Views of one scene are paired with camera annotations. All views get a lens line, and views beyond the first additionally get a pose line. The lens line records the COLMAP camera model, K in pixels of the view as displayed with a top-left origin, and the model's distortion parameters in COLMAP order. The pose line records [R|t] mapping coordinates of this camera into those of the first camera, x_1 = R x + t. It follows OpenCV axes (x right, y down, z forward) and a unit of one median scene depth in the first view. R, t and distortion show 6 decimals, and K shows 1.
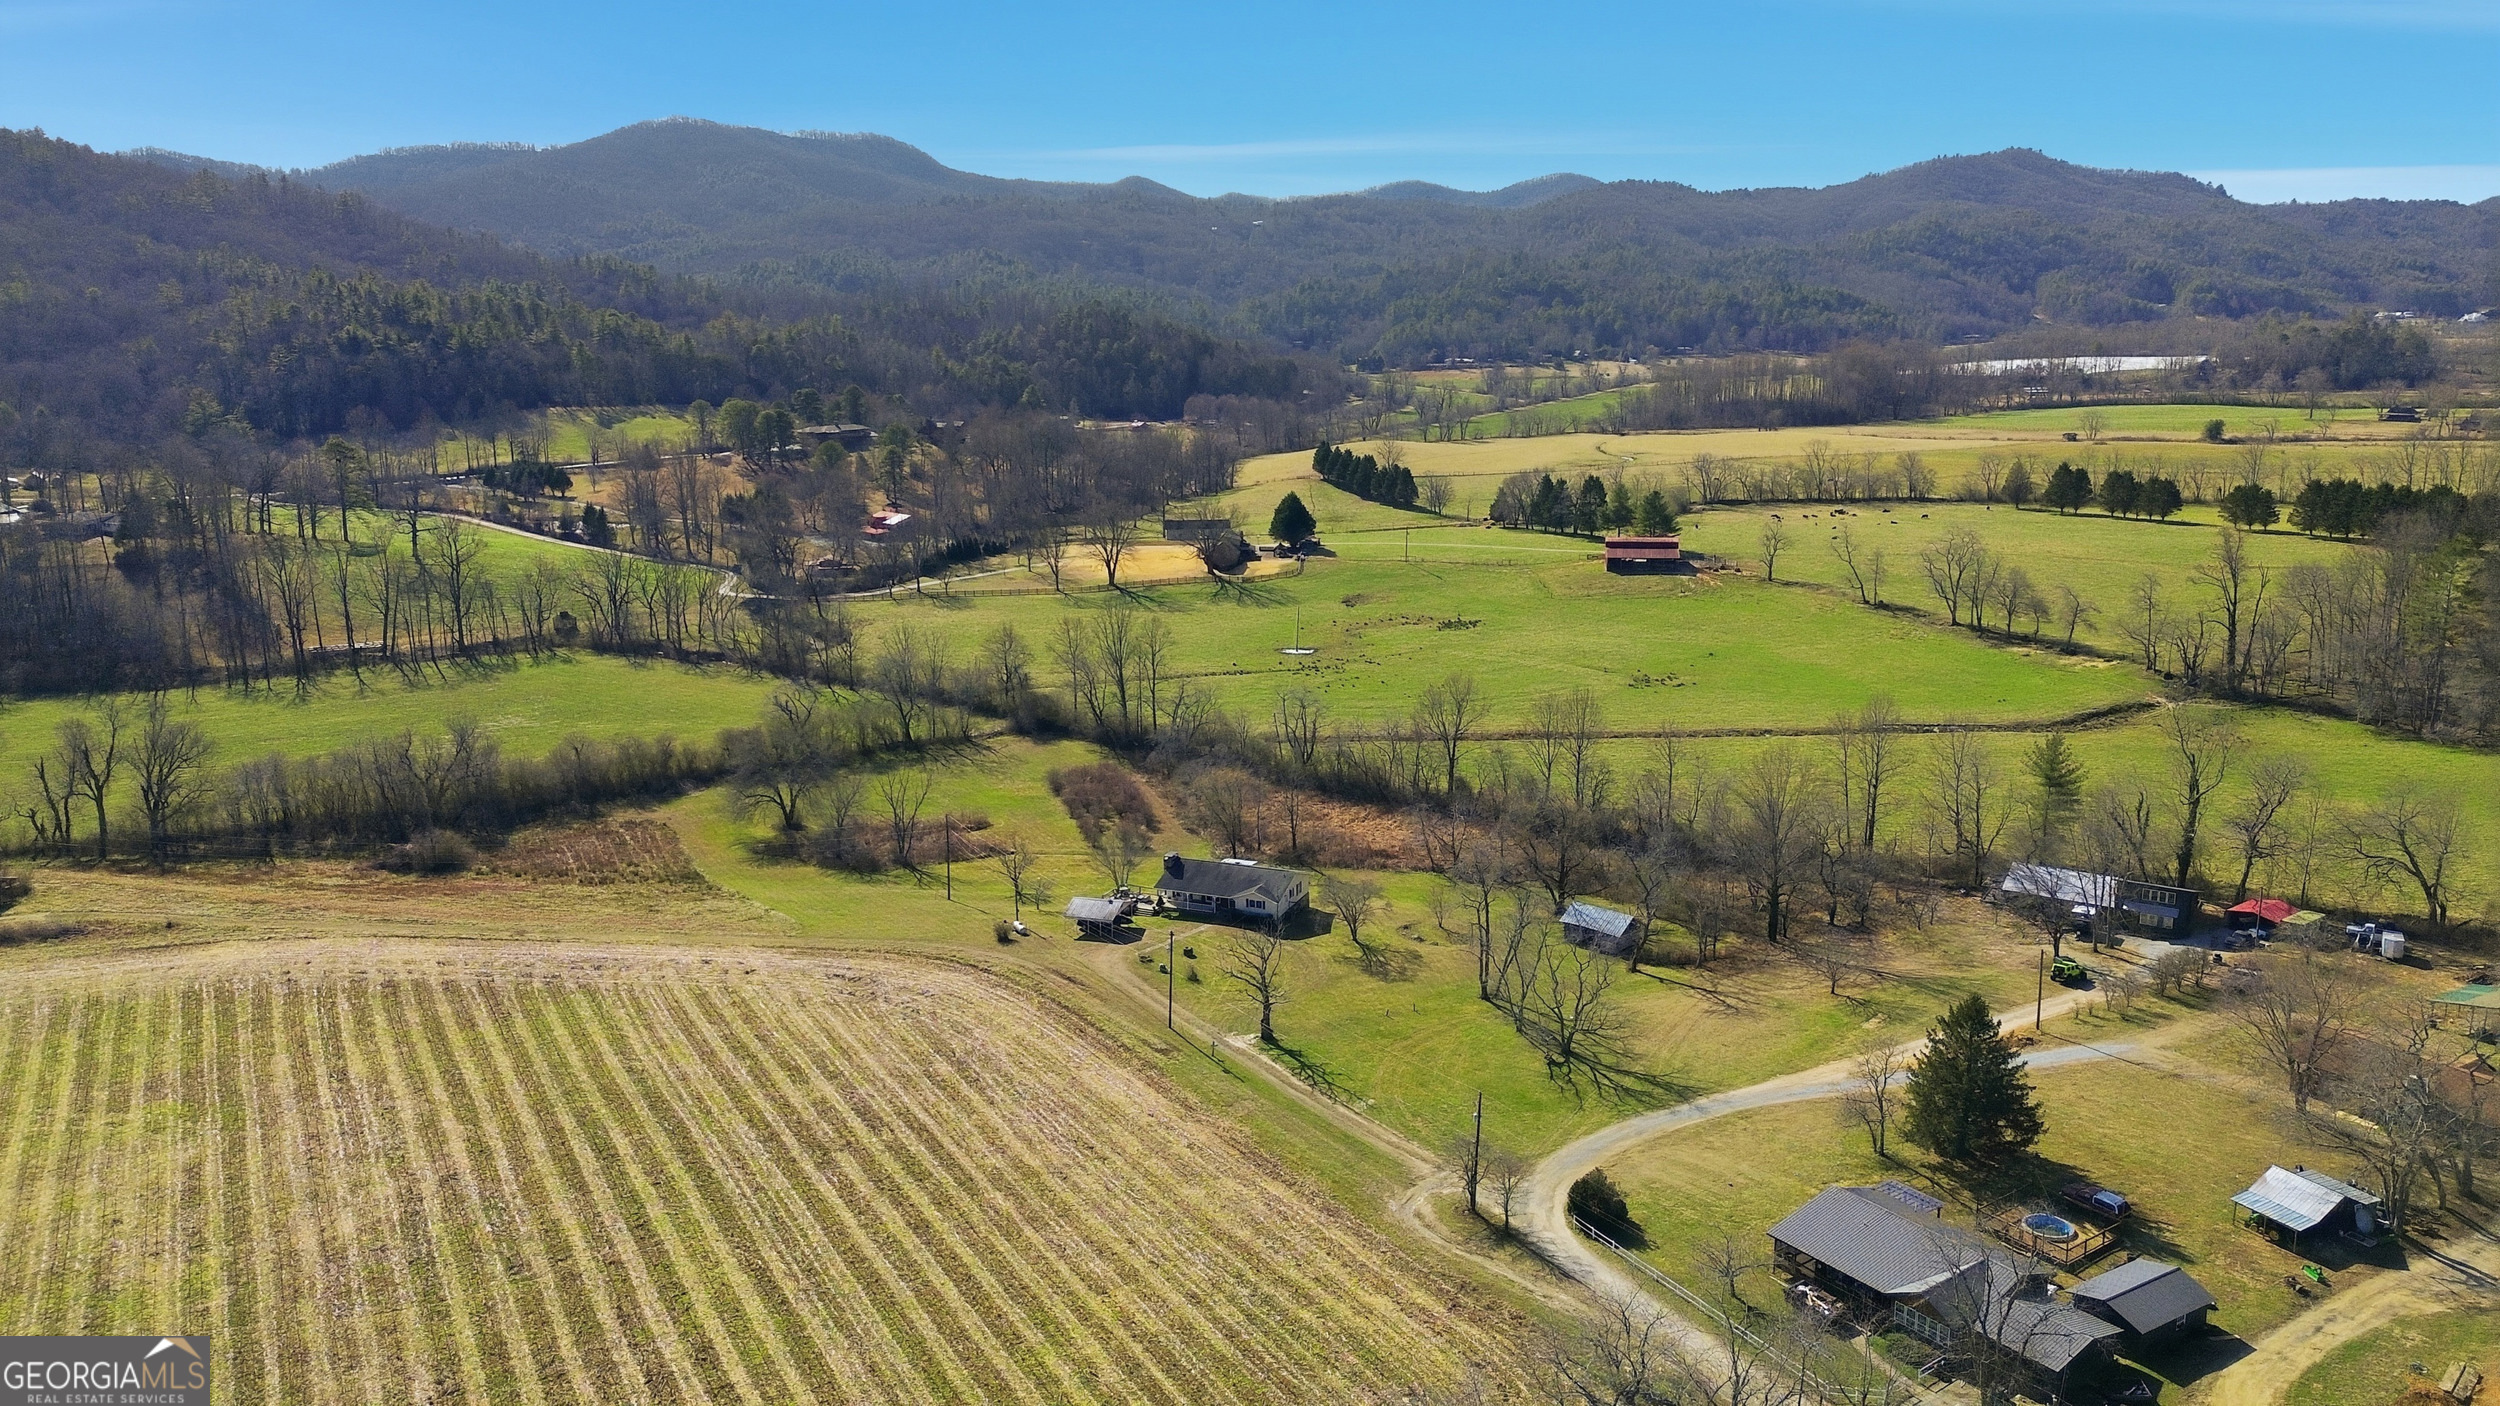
lens RADIAL K [[1756.3, 0, 1246.2], [0, 1756.3, 694.5], [0, 0, 1]] dist [0.056718, -0.034098]
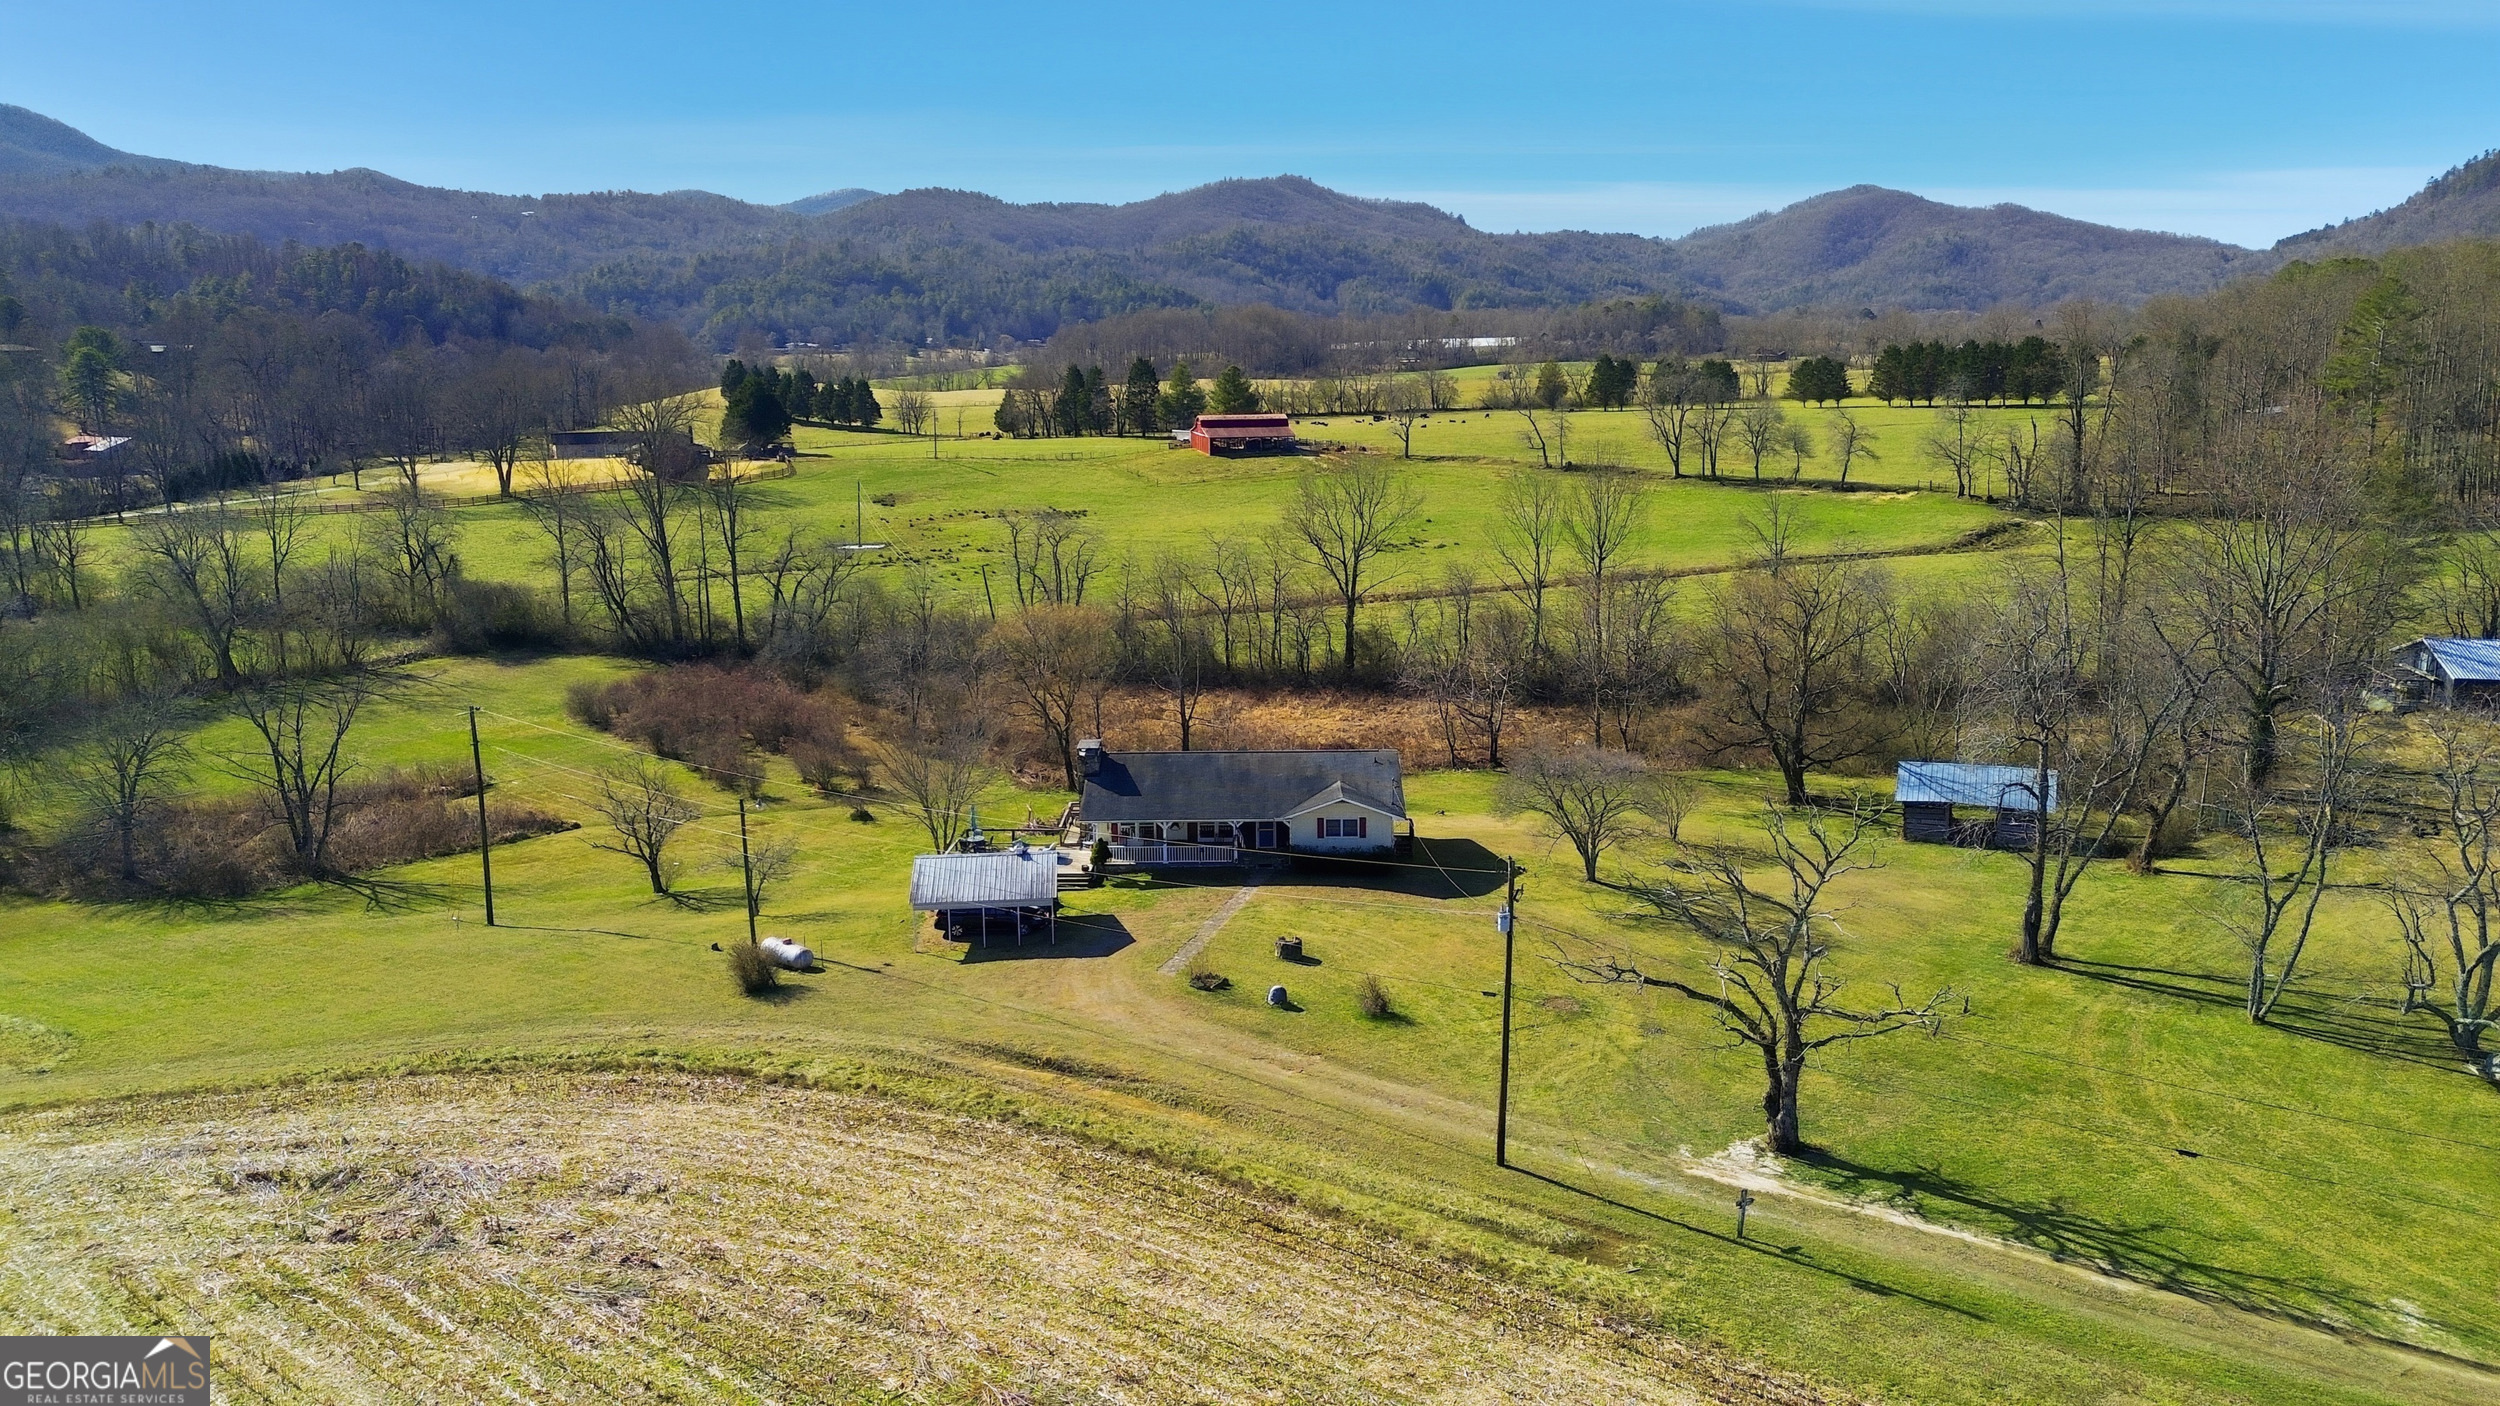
lens RADIAL K [[1756.3, 0, 1265.9], [0, 1756.3, 701.7], [0, 0, 1]] dist [0.056718, -0.034098]
pose [[0.921528, -0.073975, 0.381201, -0.077006], [0.078748, 0.996890, 0.003087, 0.038496], [-0.380244, 0.027174, 0.924487, 0.273914]]
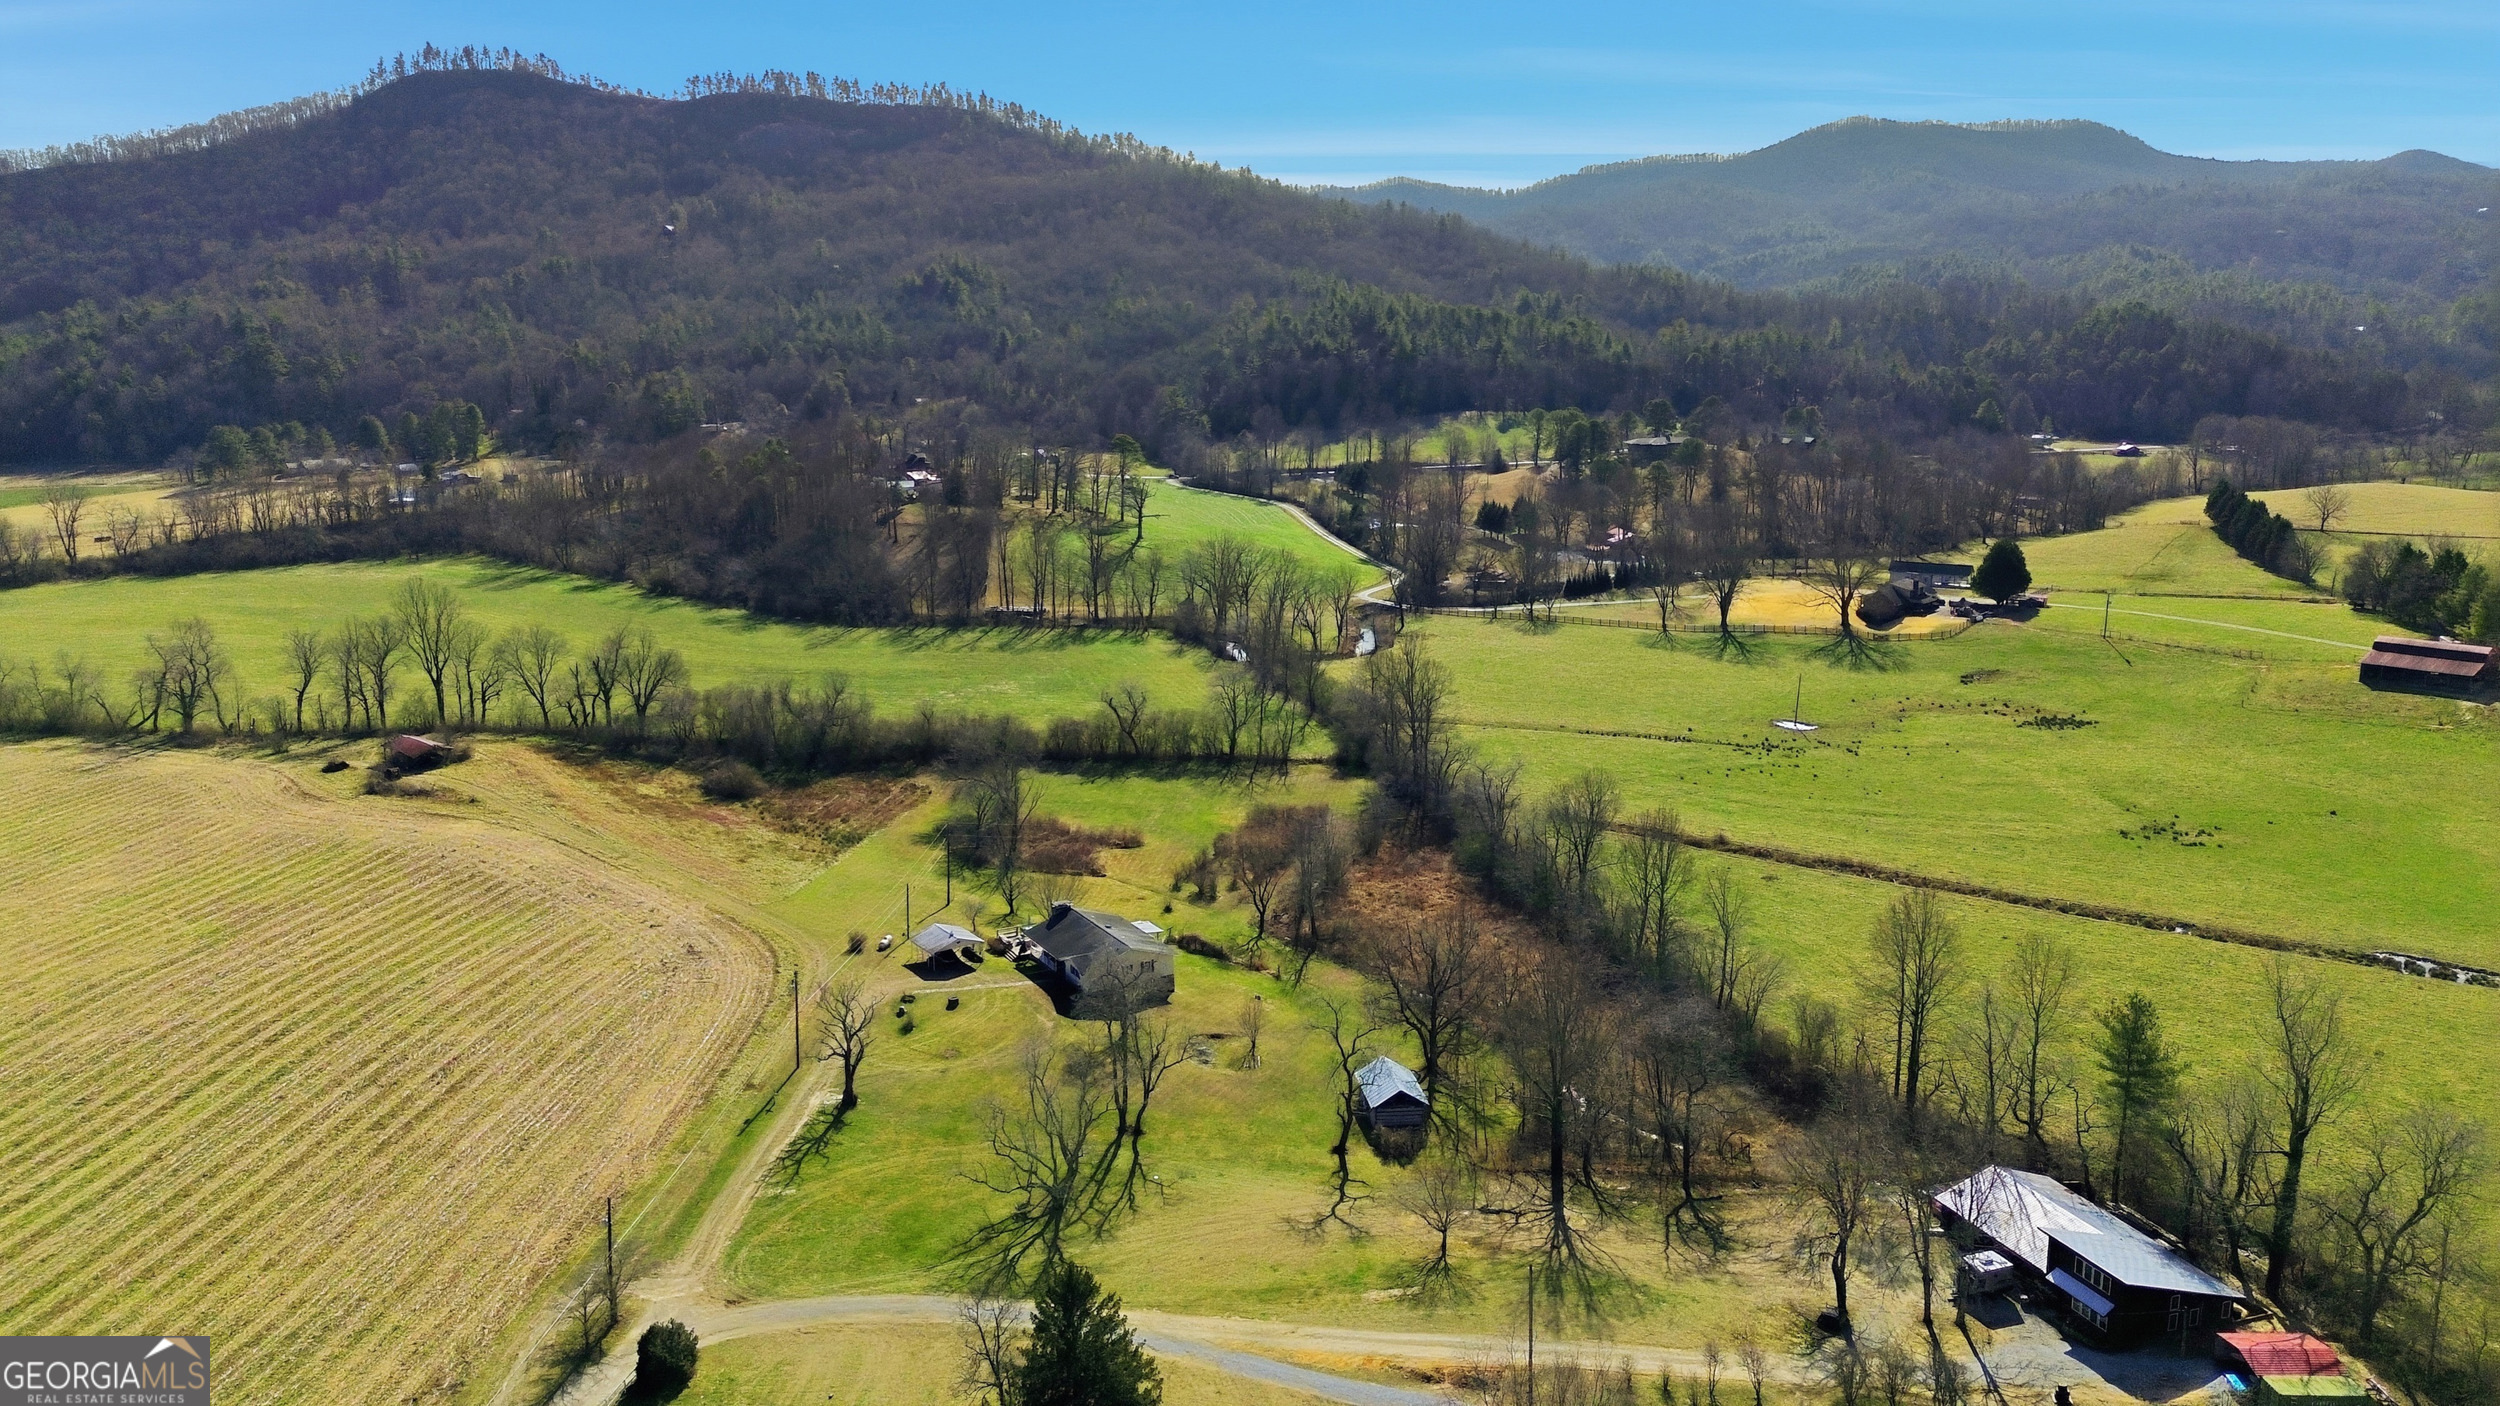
lens RADIAL K [[1756.3, 0, 1226.3], [0, 1756.3, 698.8], [0, 0, 1]] dist [0.056718, -0.034098]
pose [[0.797181, 0.132463, -0.589030, 0.266986], [-0.132115, 0.990262, 0.043892, -0.033288], [0.589108, 0.042830, 0.806919, 0.131228]]
